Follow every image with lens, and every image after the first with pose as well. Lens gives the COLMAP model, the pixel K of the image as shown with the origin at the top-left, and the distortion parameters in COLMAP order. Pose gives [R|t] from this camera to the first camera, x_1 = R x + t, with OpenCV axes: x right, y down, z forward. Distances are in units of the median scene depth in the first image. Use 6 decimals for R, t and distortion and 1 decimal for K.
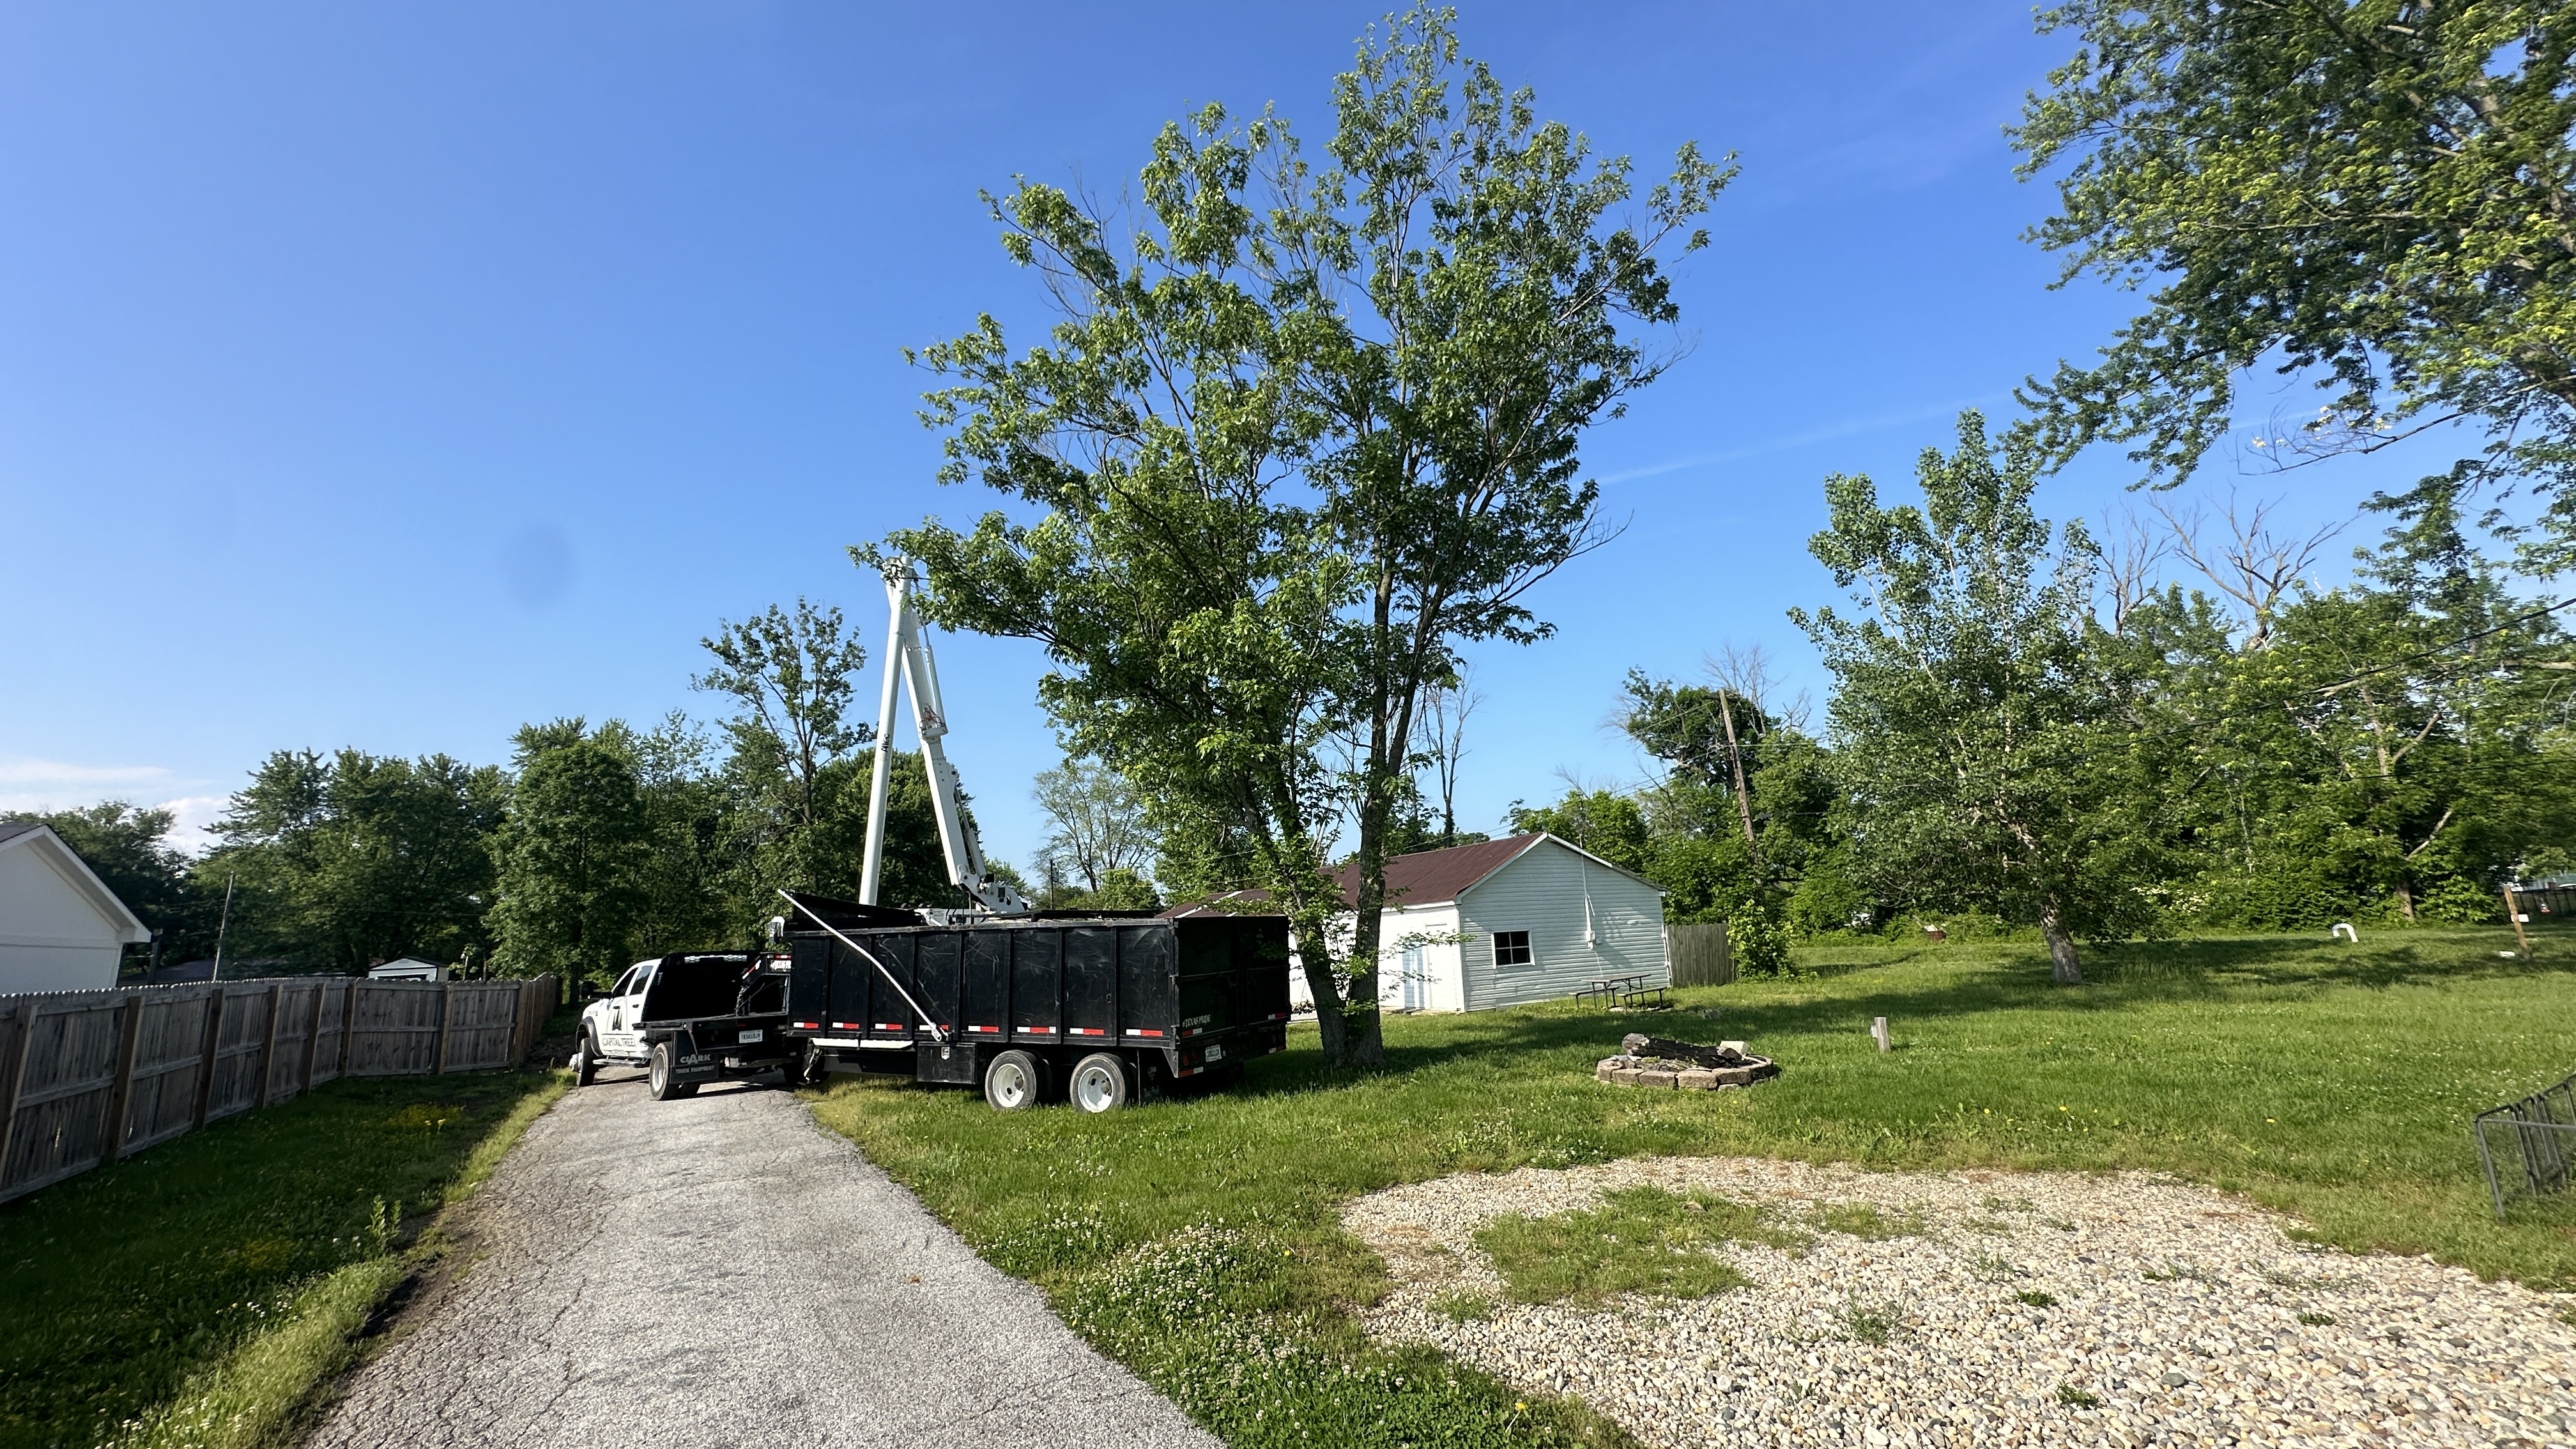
lens RADIAL K [[1043.1, 0, 1288.0], [0, 1043.1, 724.5], [0, 0, 1]] dist [-0.000831, 0.000155]
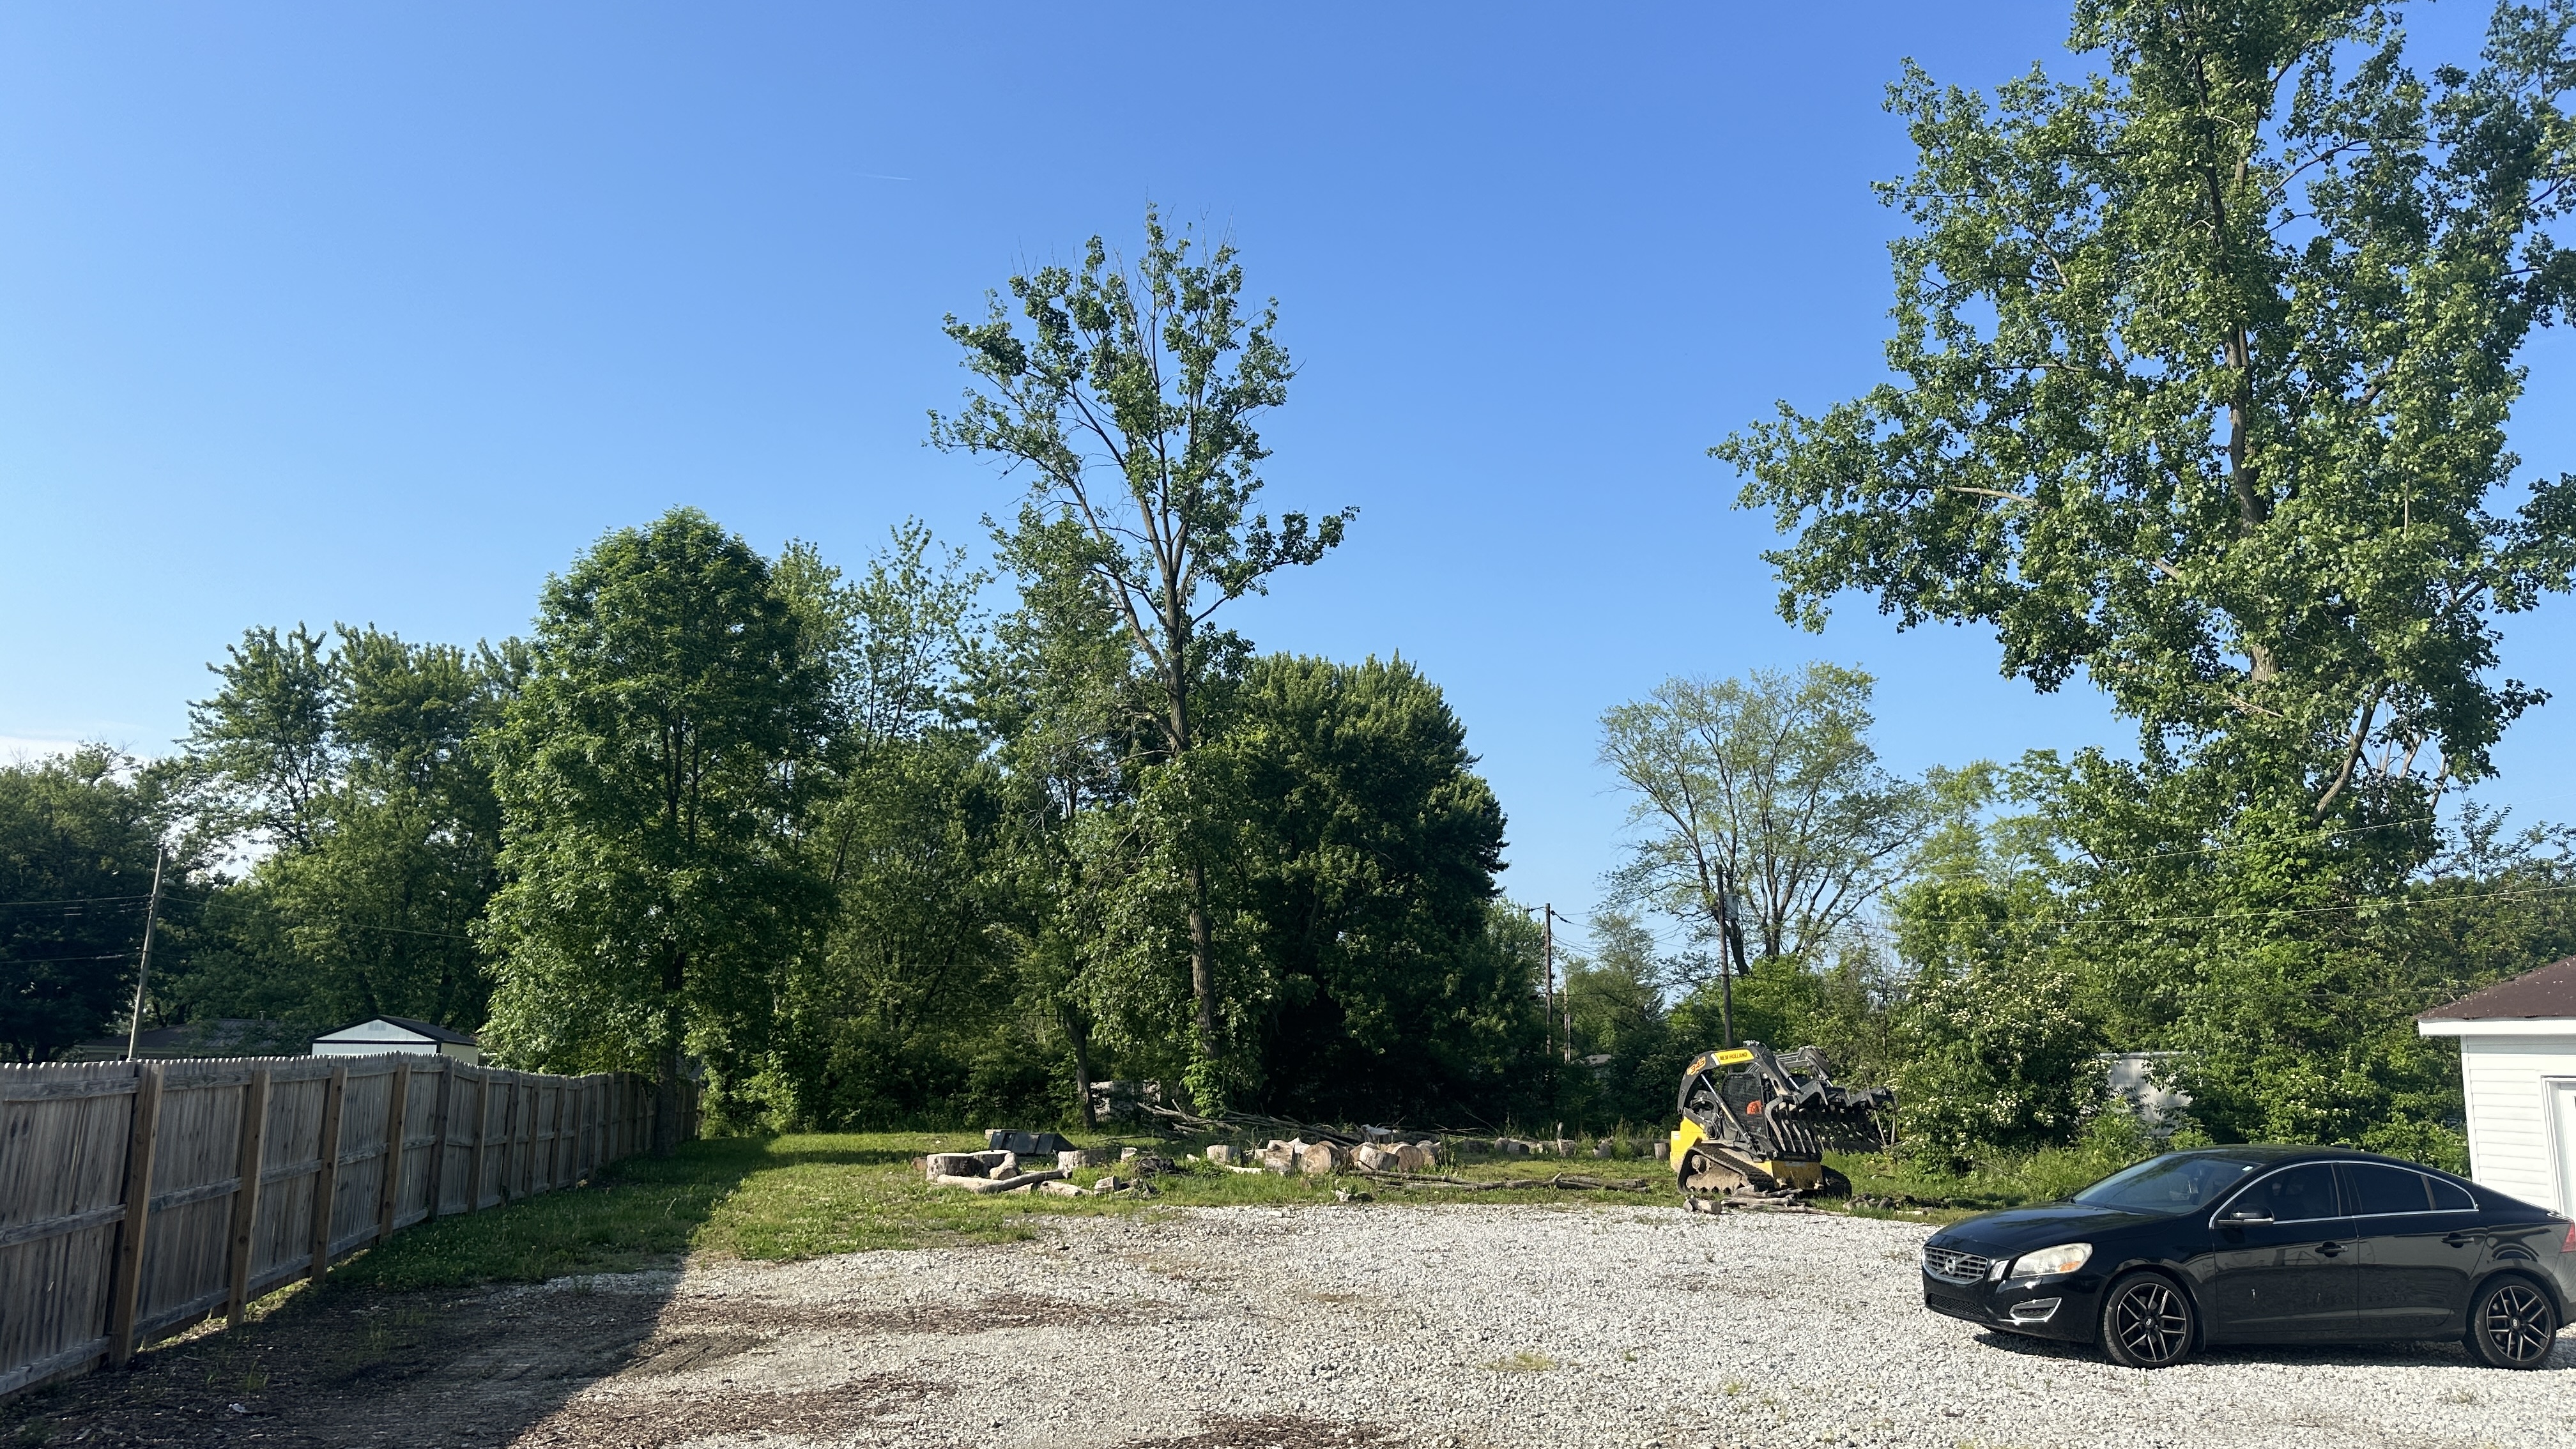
lens RADIAL K [[1922.6, 0, 1288.0], [0, 1922.6, 724.5], [0, 0, 1]] dist [0.099454, -0.091196]
pose [[0.937274, -0.001019, -0.348591, -0.144451], [0.009406, 0.999706, 0.022366, 0.066091], [0.348466, -0.024242, 0.937008, 0.282168]]
